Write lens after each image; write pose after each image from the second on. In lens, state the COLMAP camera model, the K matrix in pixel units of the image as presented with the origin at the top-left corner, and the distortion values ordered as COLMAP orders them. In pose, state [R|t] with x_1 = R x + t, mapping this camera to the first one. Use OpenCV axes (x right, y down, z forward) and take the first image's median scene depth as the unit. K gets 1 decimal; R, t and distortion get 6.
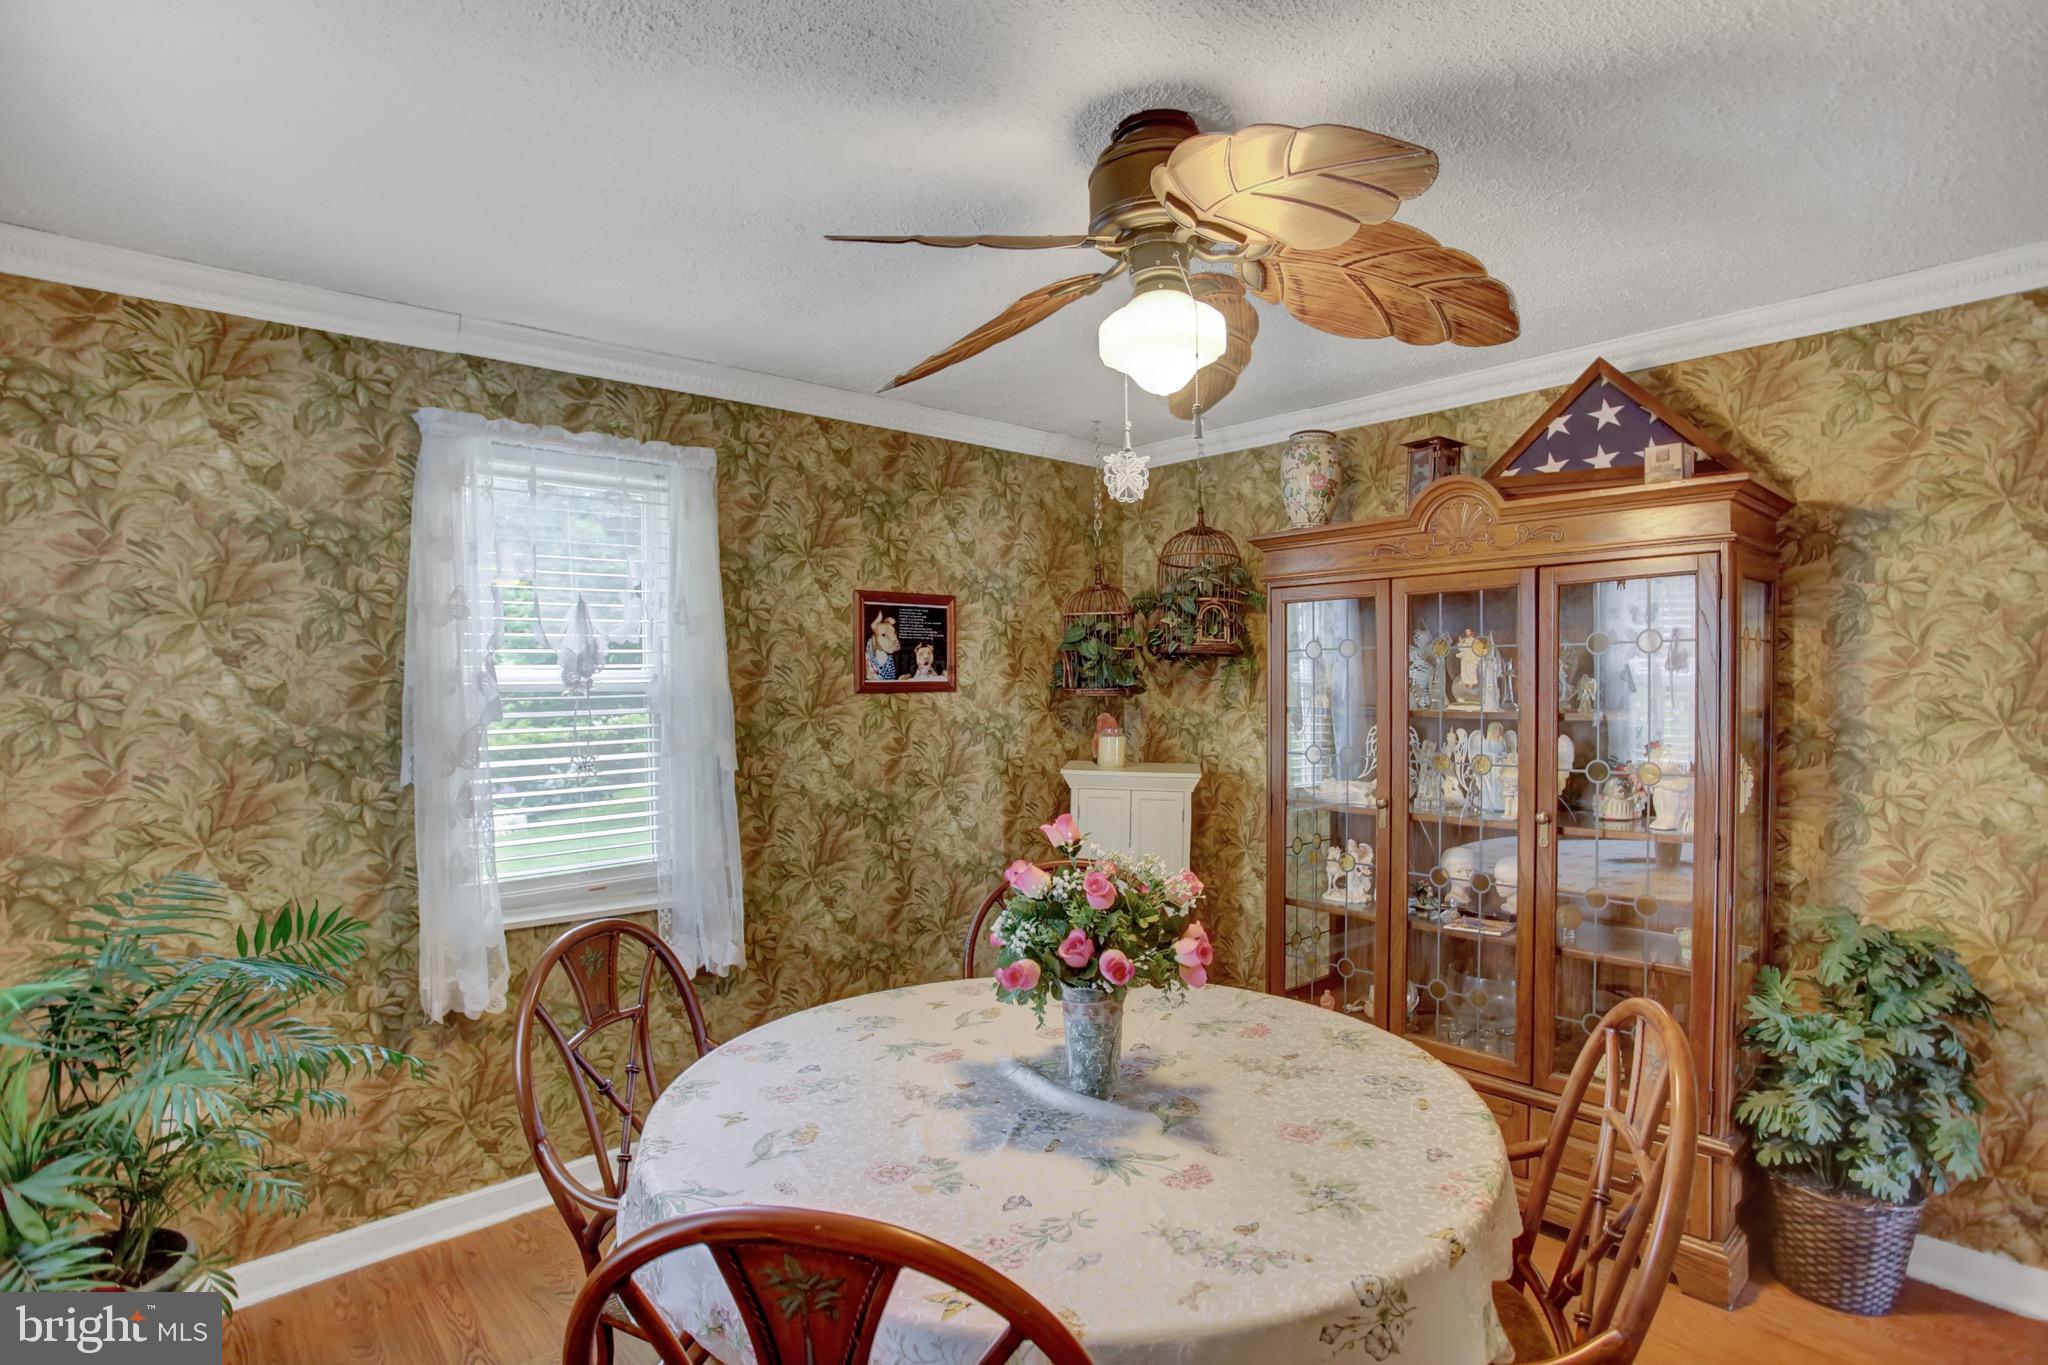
lens RADIAL K [[997.1, 0, 1036.9], [0, 997.1, 716.2], [0, 0, 1]] dist [-0.068469, 0.026087]
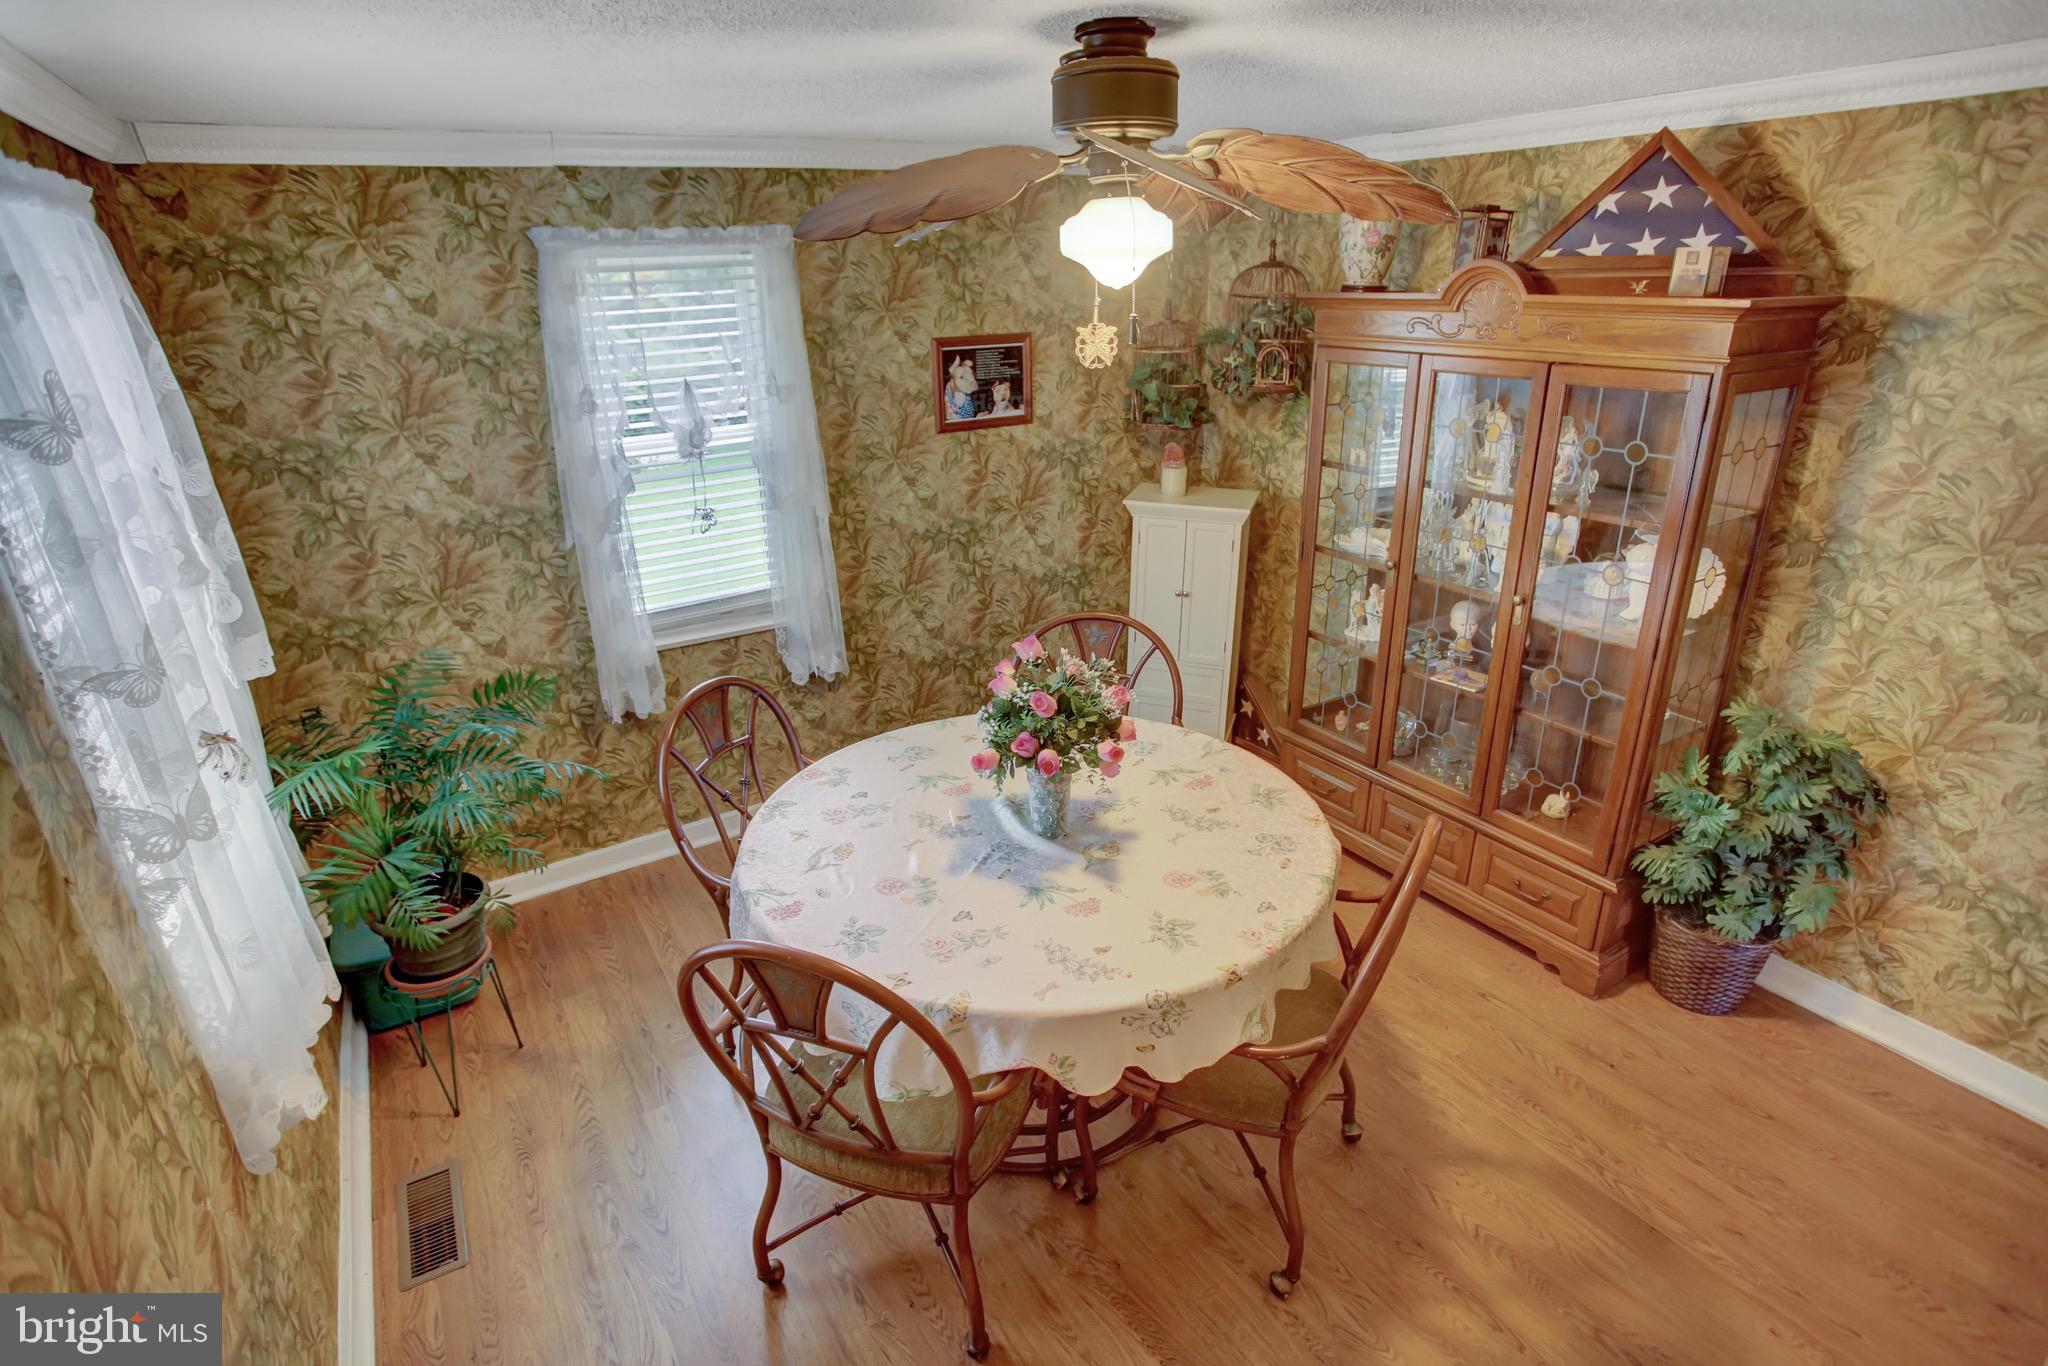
lens RADIAL K [[1012.6, 0, 1046.9], [0, 1012.6, 676.3], [0, 0, 1]] dist [-0.075997, 0.034842]
pose [[0.986662, 0.054391, -0.153425, 0.168960], [0.001632, 0.939173, 0.343442, -0.203938], [0.162773, -0.339111, 0.926557, -0.160065]]
